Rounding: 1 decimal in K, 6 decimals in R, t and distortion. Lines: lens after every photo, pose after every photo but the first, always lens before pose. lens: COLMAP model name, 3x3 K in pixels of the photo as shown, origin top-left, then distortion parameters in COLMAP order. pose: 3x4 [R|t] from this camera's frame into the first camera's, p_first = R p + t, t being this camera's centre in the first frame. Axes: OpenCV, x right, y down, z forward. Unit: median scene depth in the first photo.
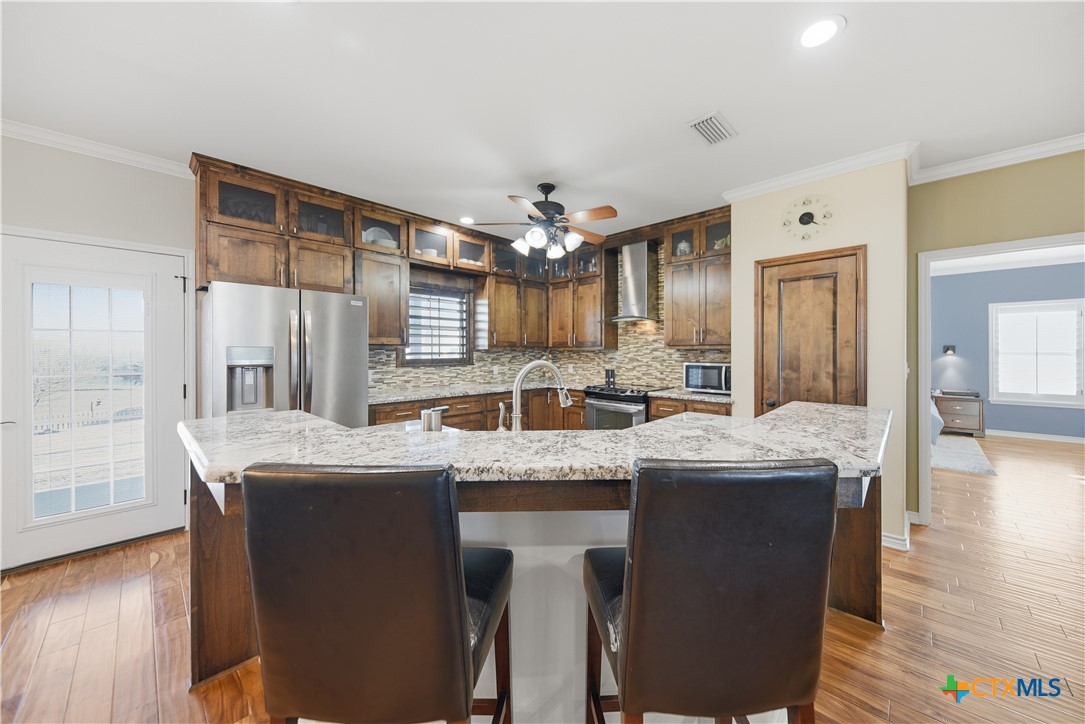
lens RADIAL K [[392.2, 0, 577.8], [0, 392.2, 354.5], [0, 0, 1]] dist [0.000057, -0.000009]
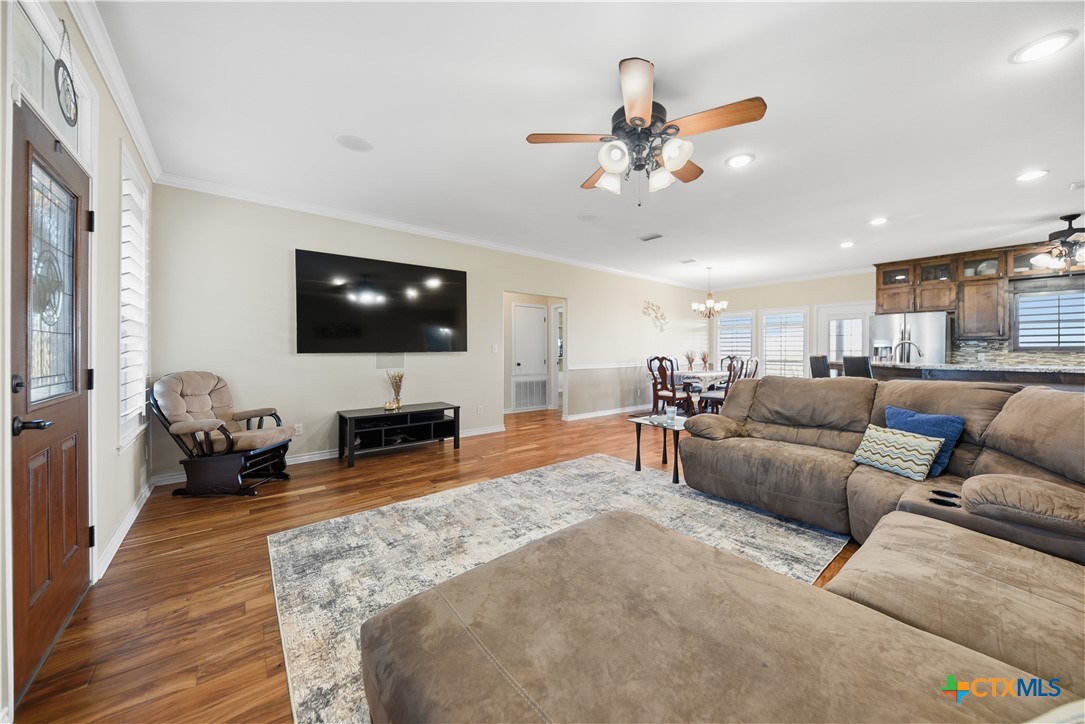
lens RADIAL K [[382.2, 0, 563.5], [0, 382.2, 351.3], [0, 0, 1]] dist [0.000459, 0.000085]
pose [[-0.138197, 0.004195, -0.990396, 1.177715], [-0.008336, 0.999951, 0.005399, 0.036993], [0.990370, 0.009002, -0.138155, -0.433849]]
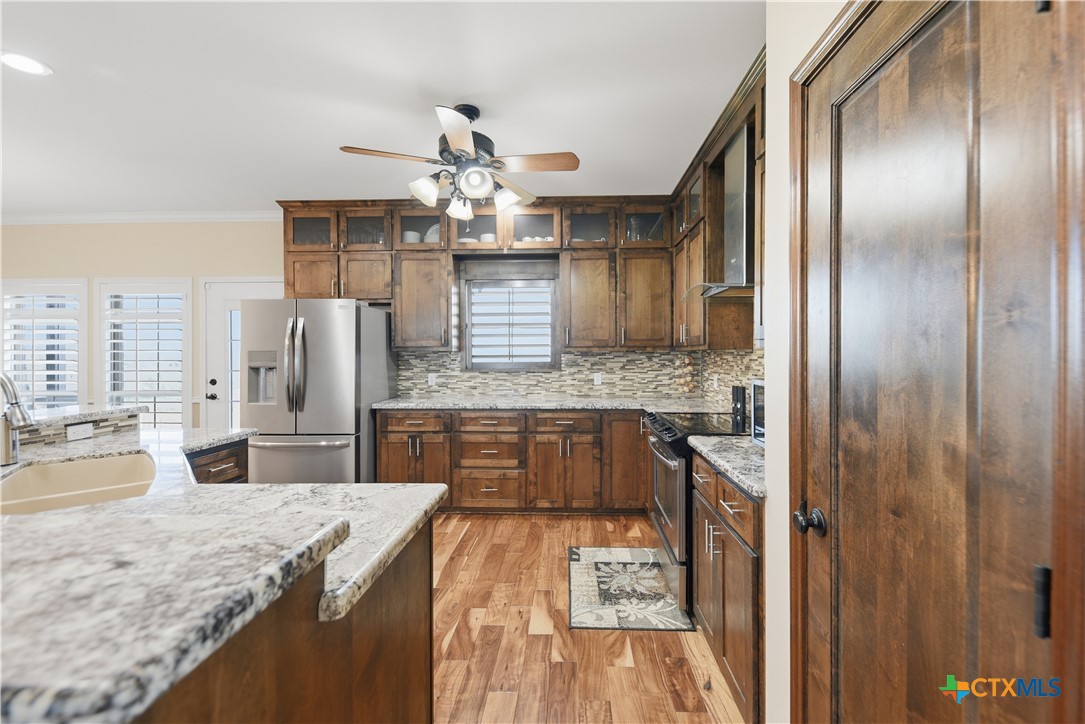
lens RADIAL K [[466.0, 0, 545.4], [0, 466.0, 356.1], [0, 0, 1]] dist [0.013835, 0.000045]
pose [[0.622839, 0.003215, -0.782343, 0.521547], [-0.002611, 0.999995, 0.002030, -0.005703], [0.782346, 0.000779, 0.622844, 0.486183]]
